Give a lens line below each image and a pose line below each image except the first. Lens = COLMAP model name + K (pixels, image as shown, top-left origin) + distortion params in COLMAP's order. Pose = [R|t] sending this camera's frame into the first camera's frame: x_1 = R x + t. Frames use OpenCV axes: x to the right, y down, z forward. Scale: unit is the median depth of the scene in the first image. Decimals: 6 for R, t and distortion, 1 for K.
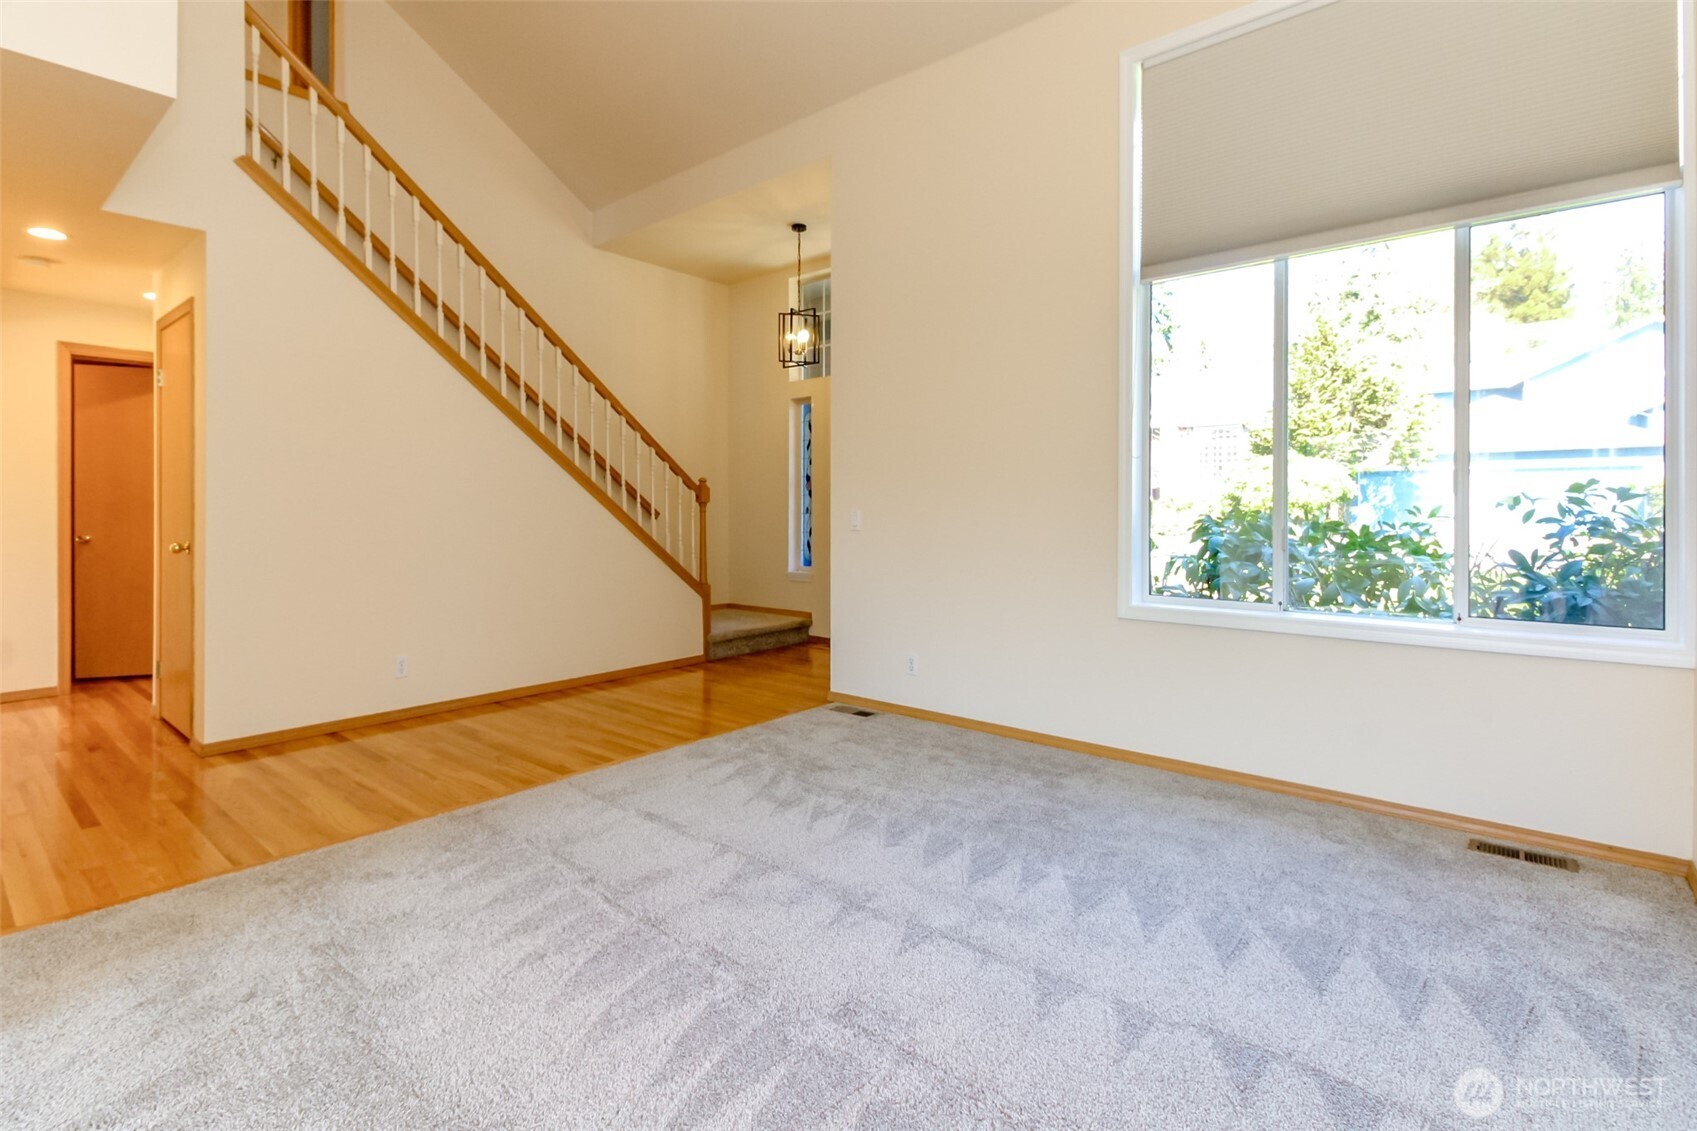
lens RADIAL K [[787.1, 0, 828.3], [0, 787.1, 511.5], [0, 0, 1]] dist [-0.001774, -0.001283]
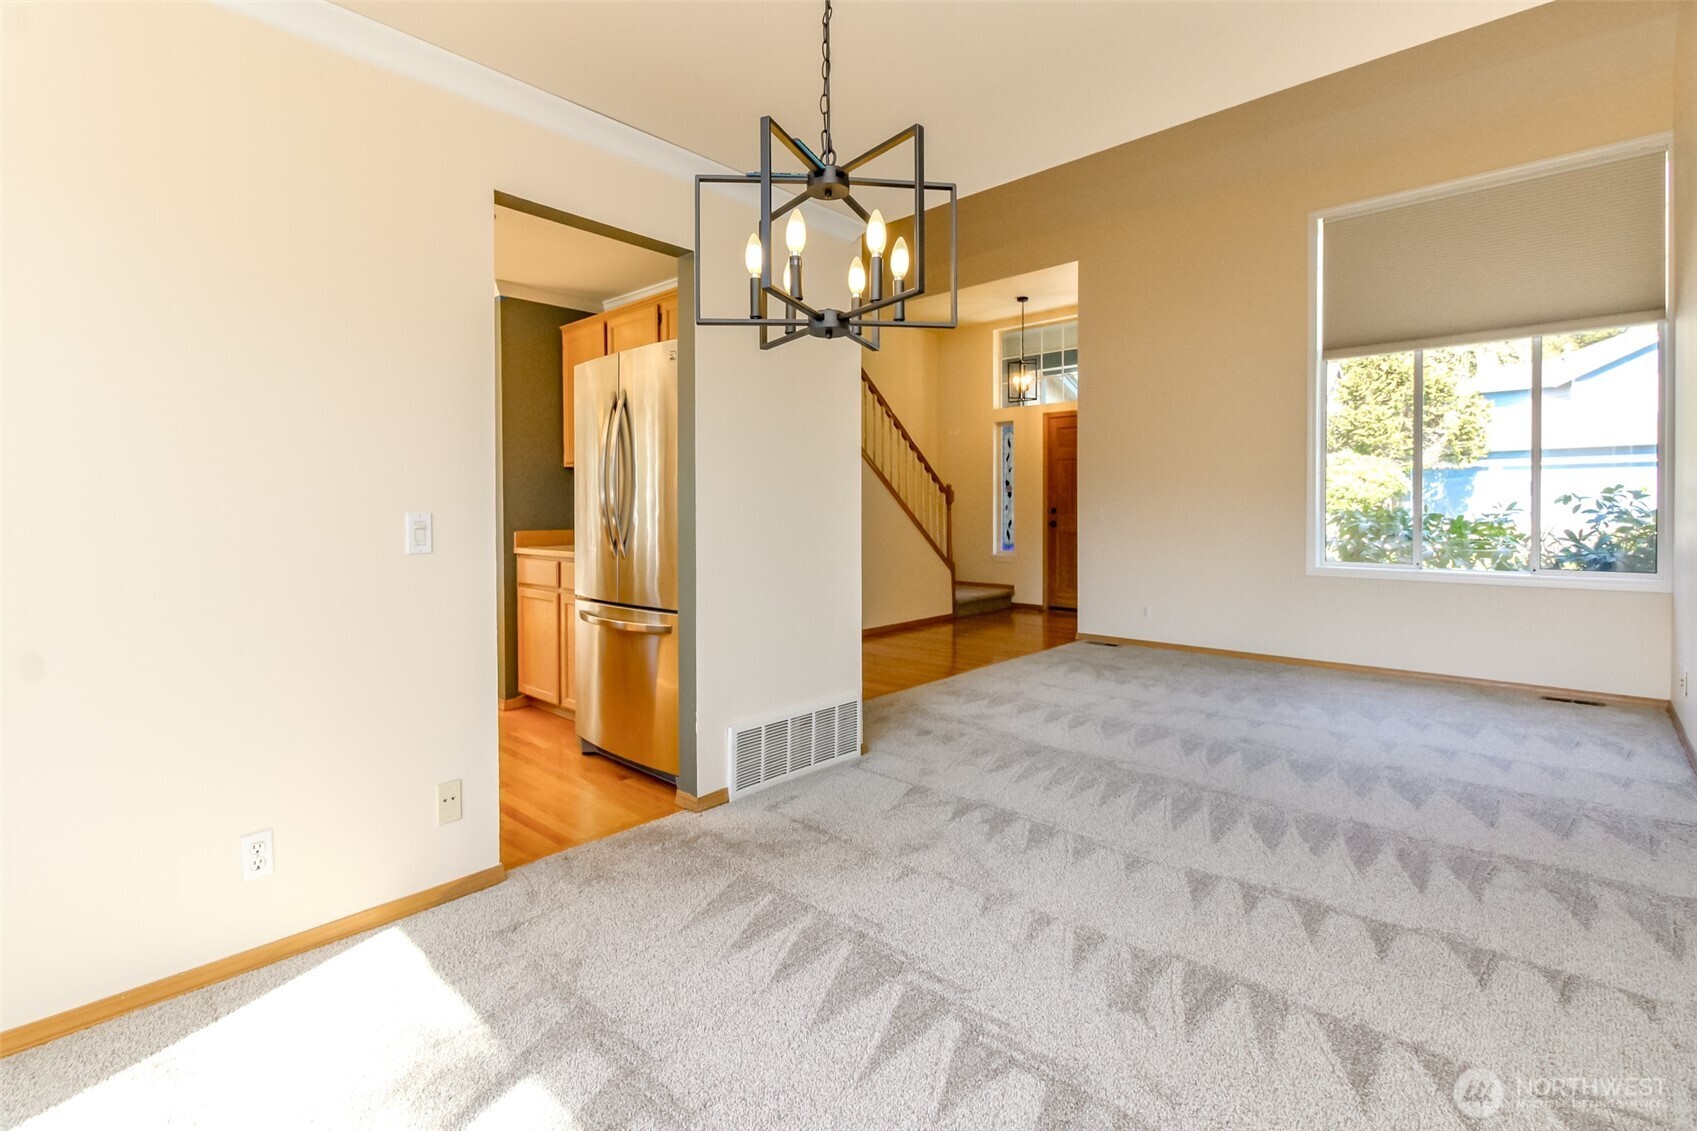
lens RADIAL K [[777.5, 0, 834.3], [0, 777.5, 517.1], [0, 0, 1]] dist [0.000786, -0.004129]
pose [[0.999379, -0.004837, -0.034889, -0.431192], [0.005201, 0.999933, 0.010369, -0.001012], [0.034837, -0.010544, 0.999337, -0.481563]]
